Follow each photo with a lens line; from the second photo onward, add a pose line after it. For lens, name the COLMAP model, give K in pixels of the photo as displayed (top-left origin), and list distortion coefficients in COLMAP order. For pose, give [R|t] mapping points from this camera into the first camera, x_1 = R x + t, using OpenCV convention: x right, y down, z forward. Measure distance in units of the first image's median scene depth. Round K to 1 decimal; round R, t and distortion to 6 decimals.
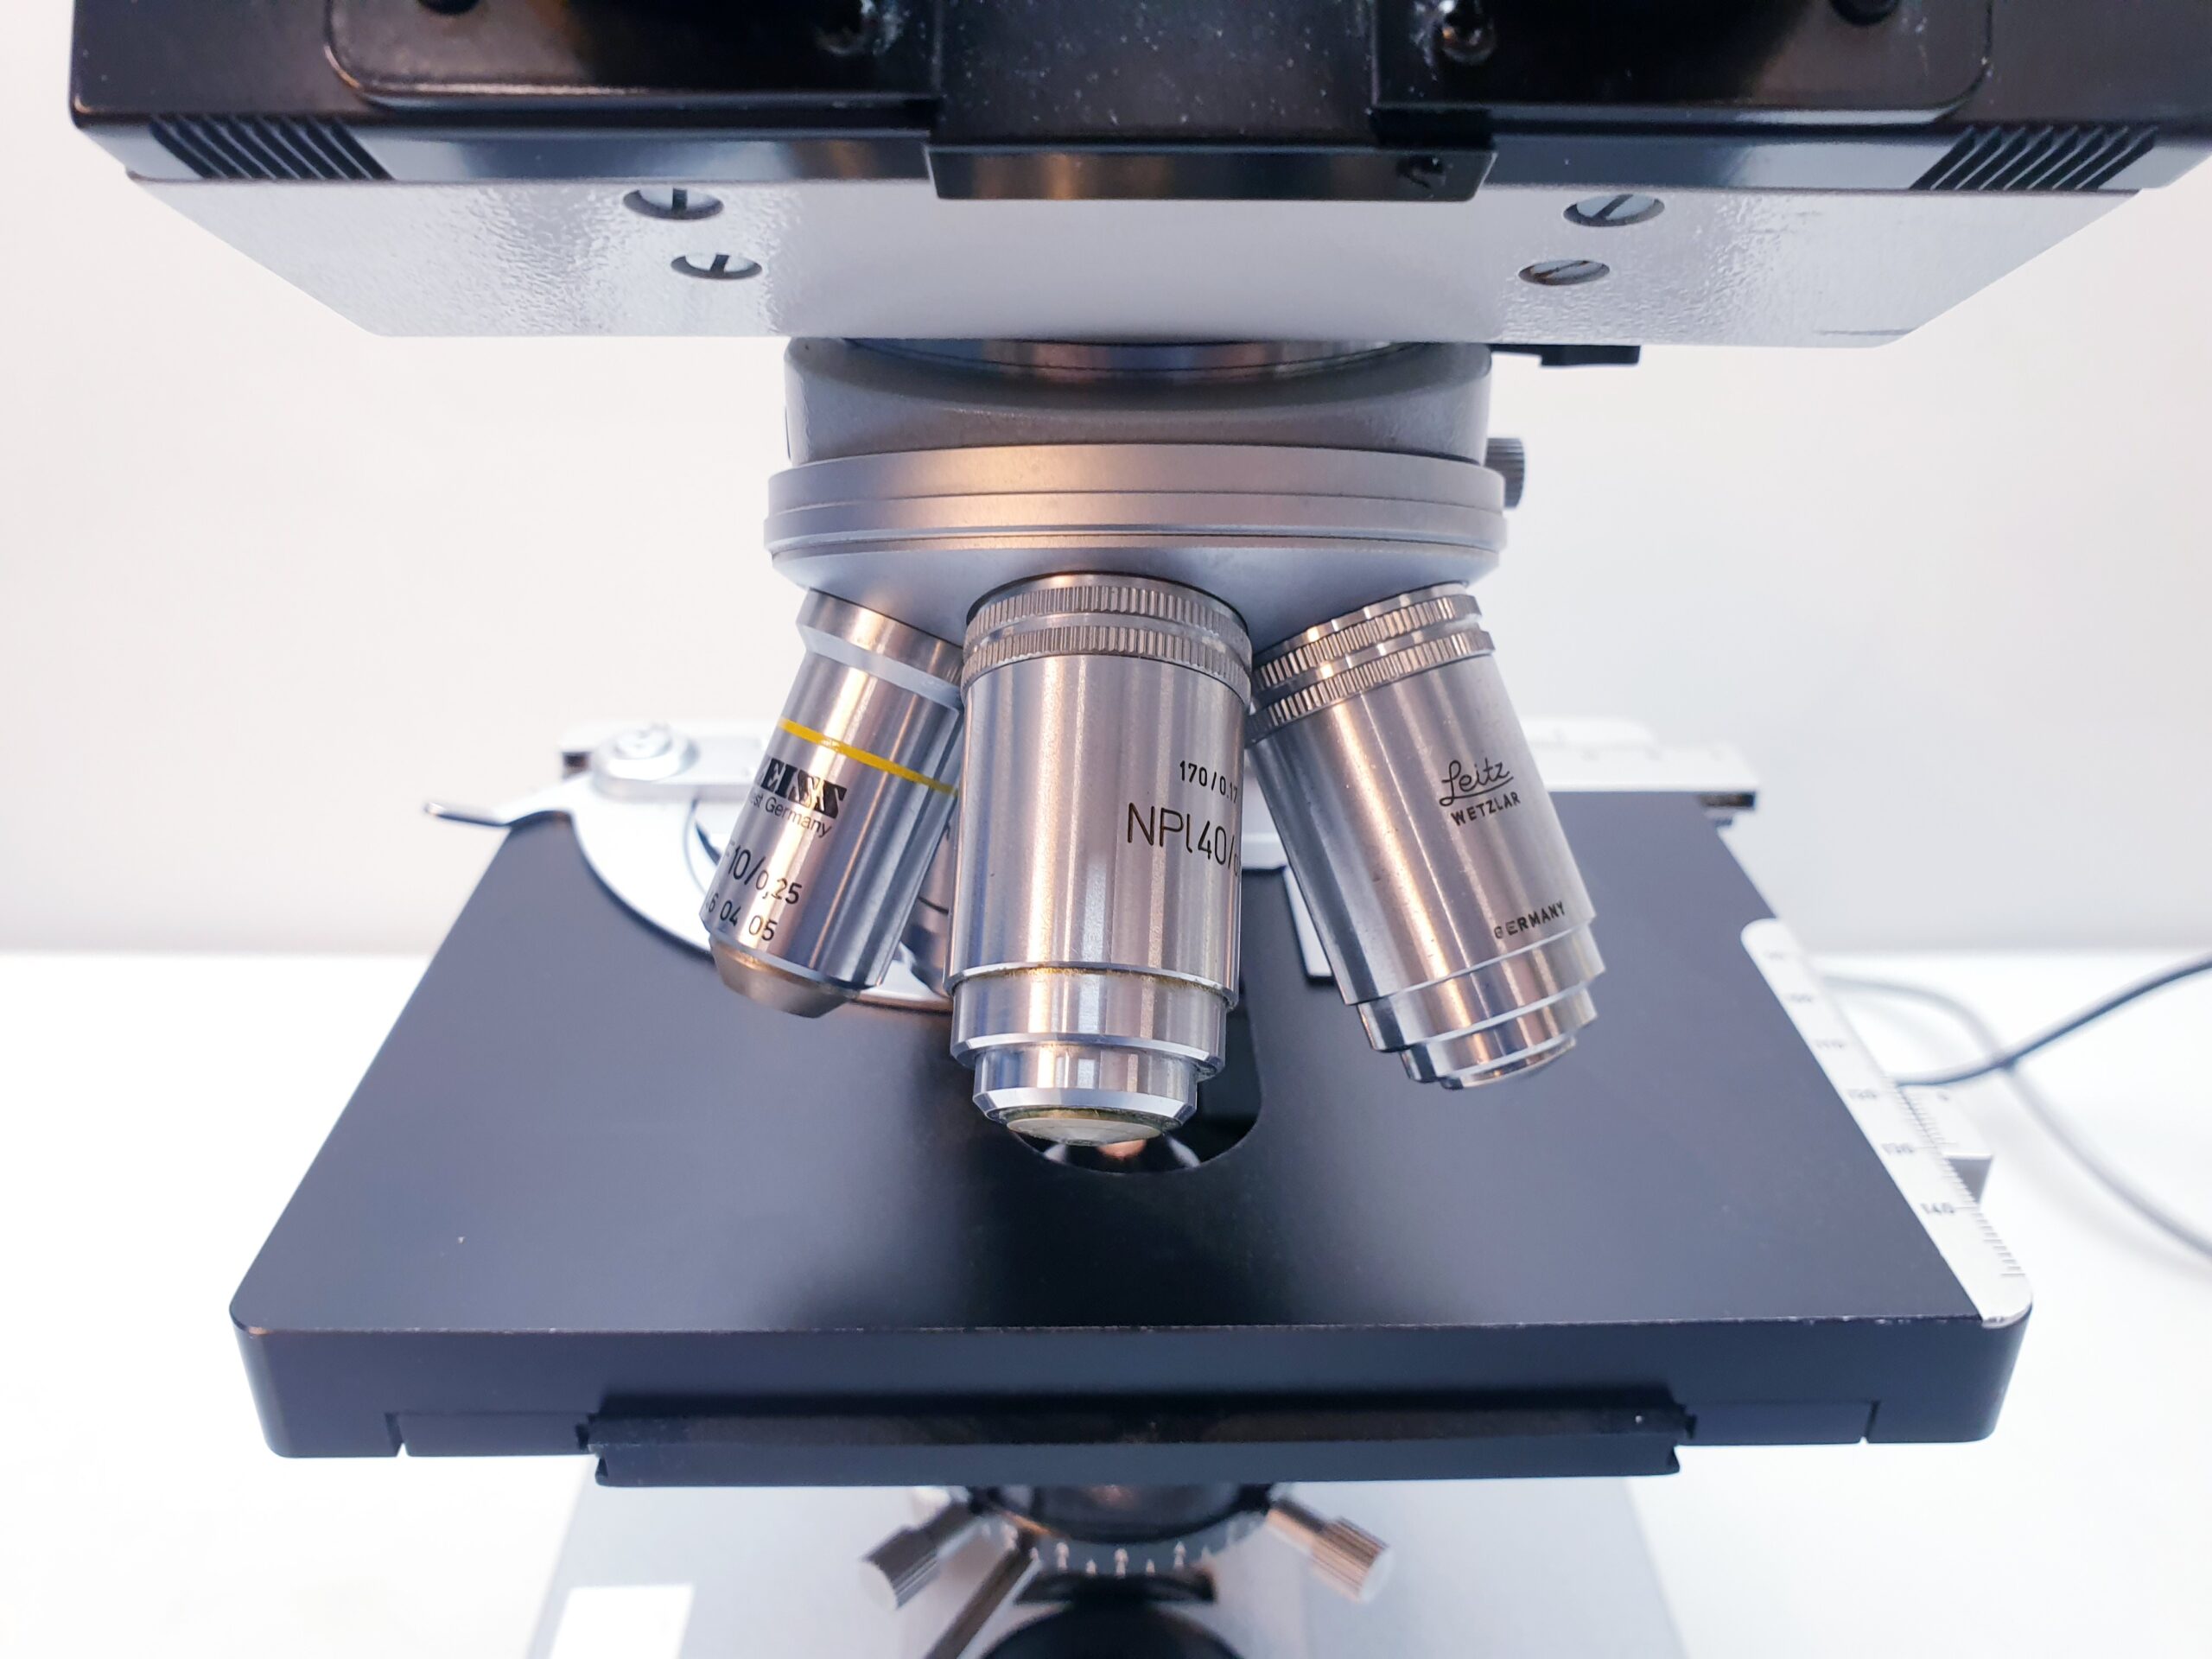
lens RADIAL K [[1805.2, 0, 1108.0], [0, 1805.2, 791.1], [0, 0, 1]] dist [-0.123668, 0.193502]
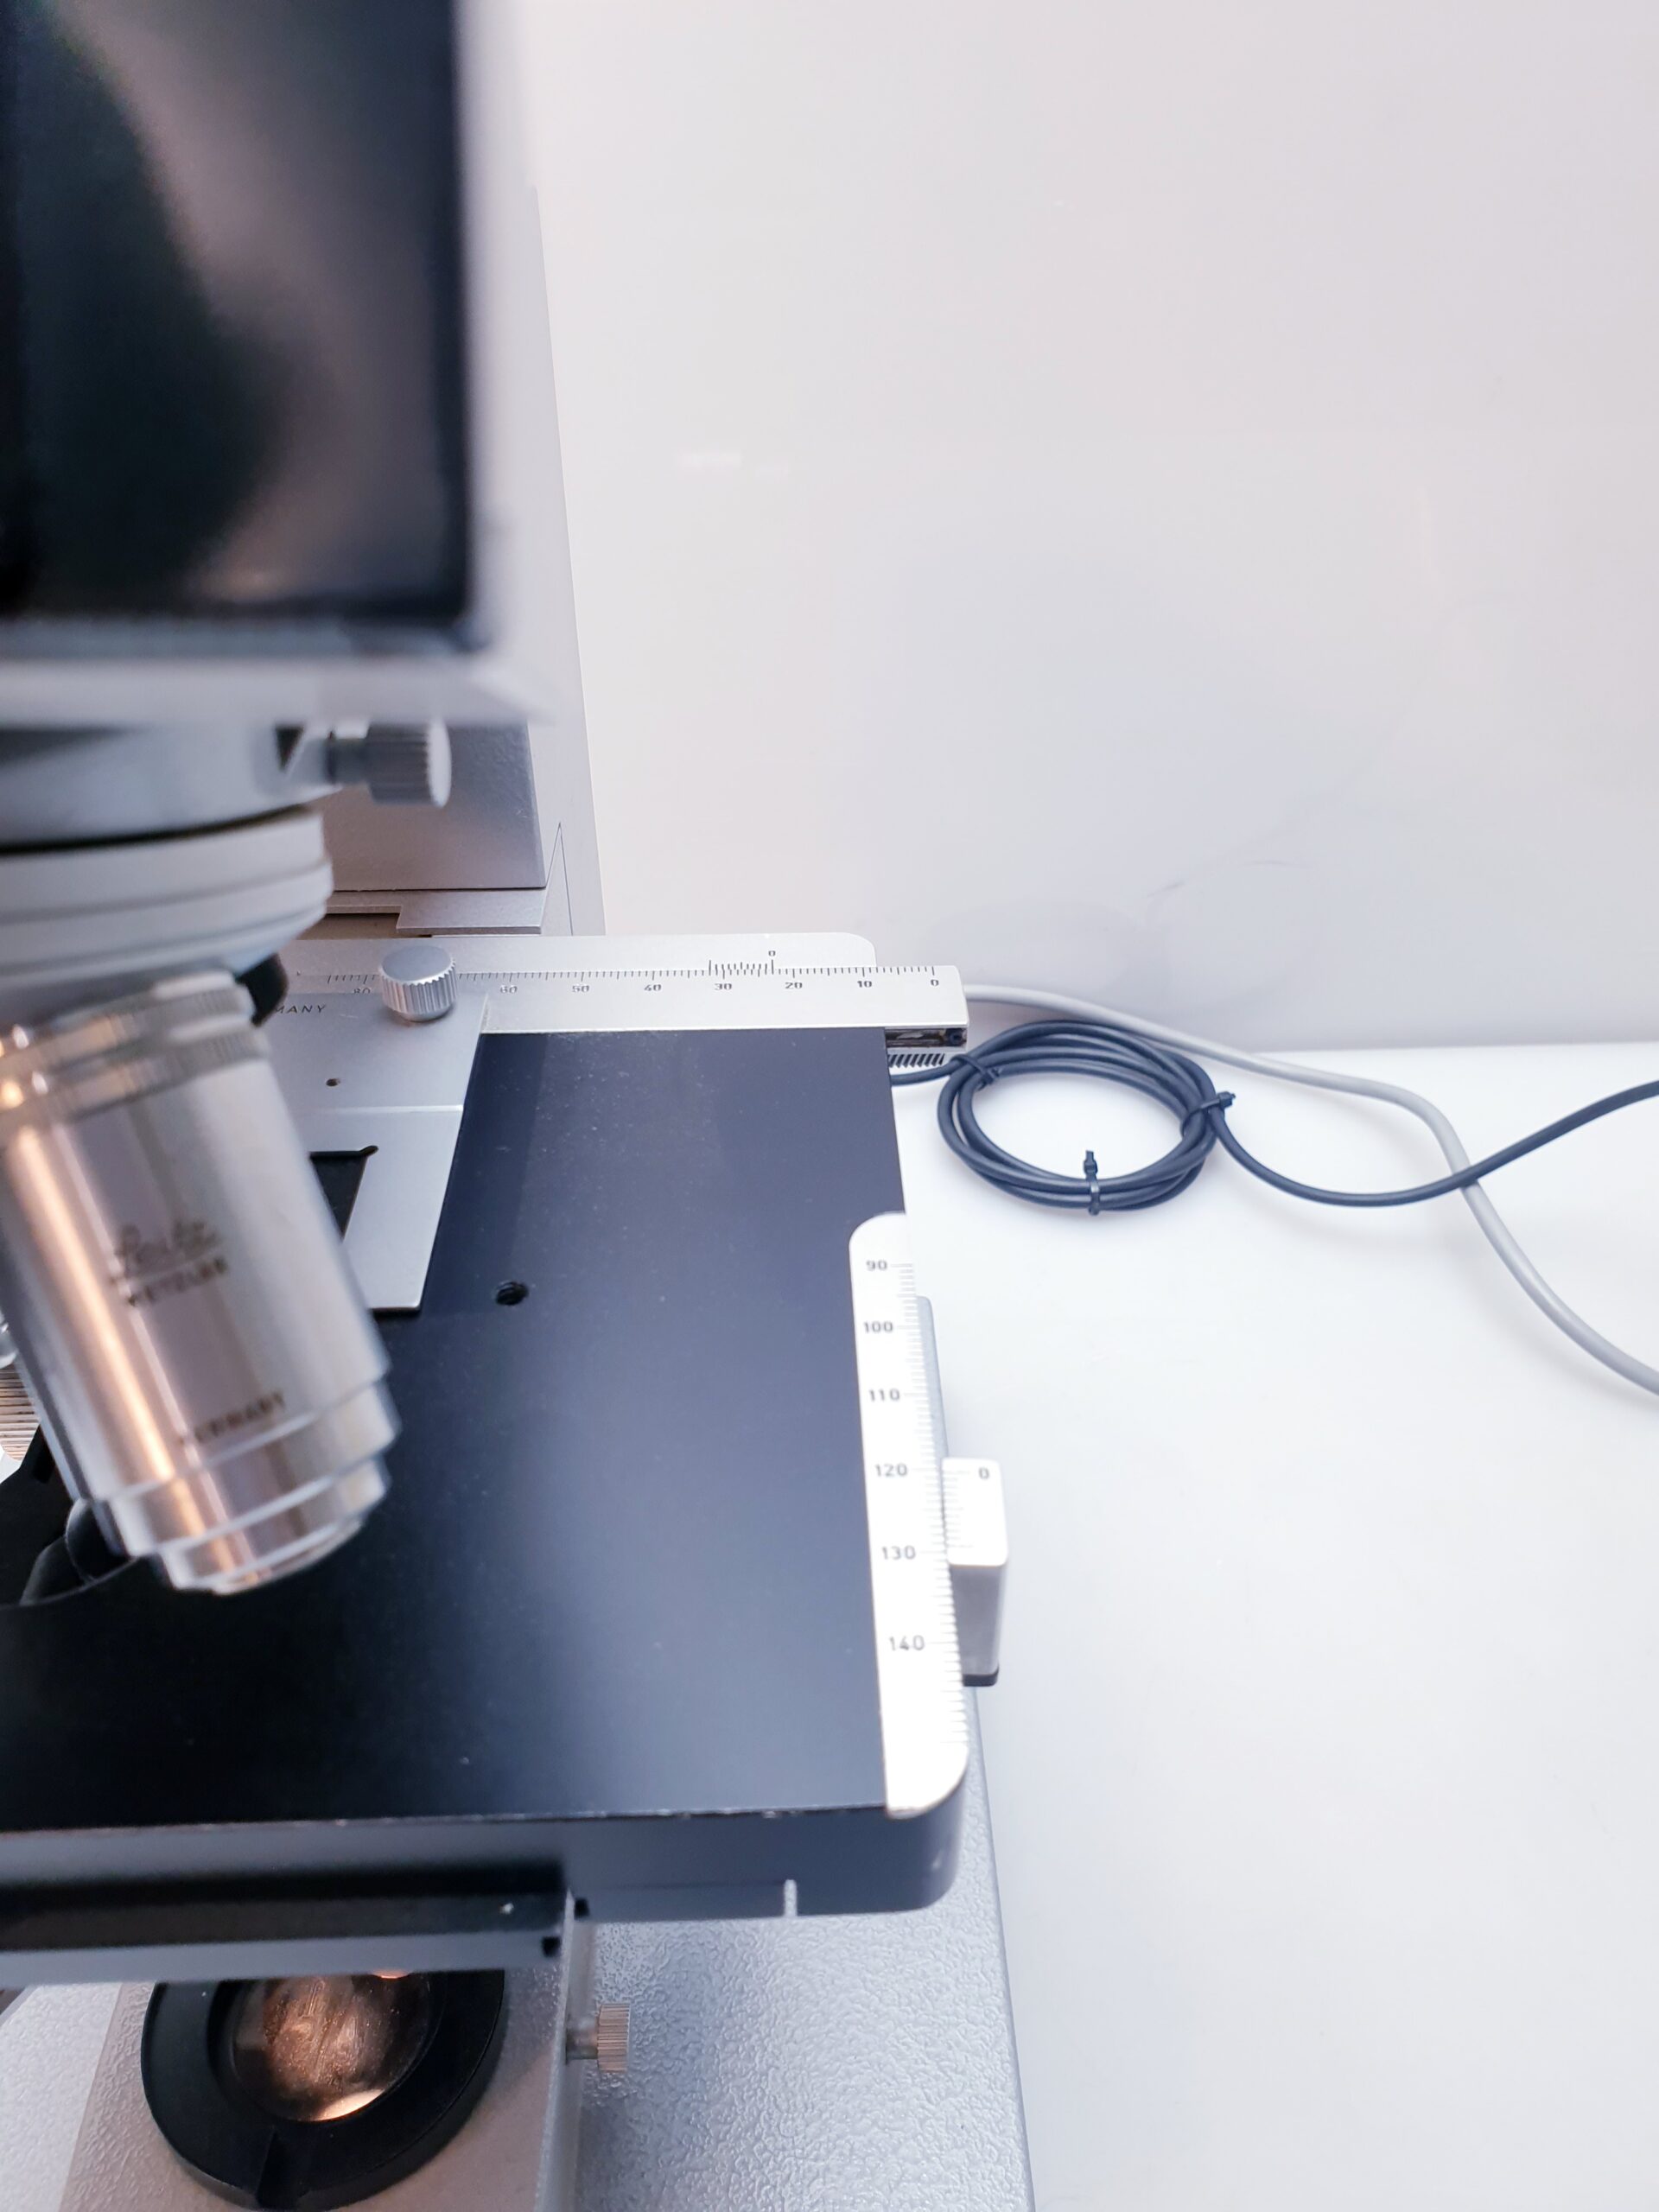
lens RADIAL K [[1736.7, 0, 817.0], [0, 1736.7, 1103.7], [0, 0, 1]] dist [0.006722, 0.013649]
pose [[0.999871, -0.014037, 0.007771, 0.496777], [0.012439, 0.984107, 0.177138, -0.205154], [-0.010134, -0.177018, 0.984155, 0.248998]]
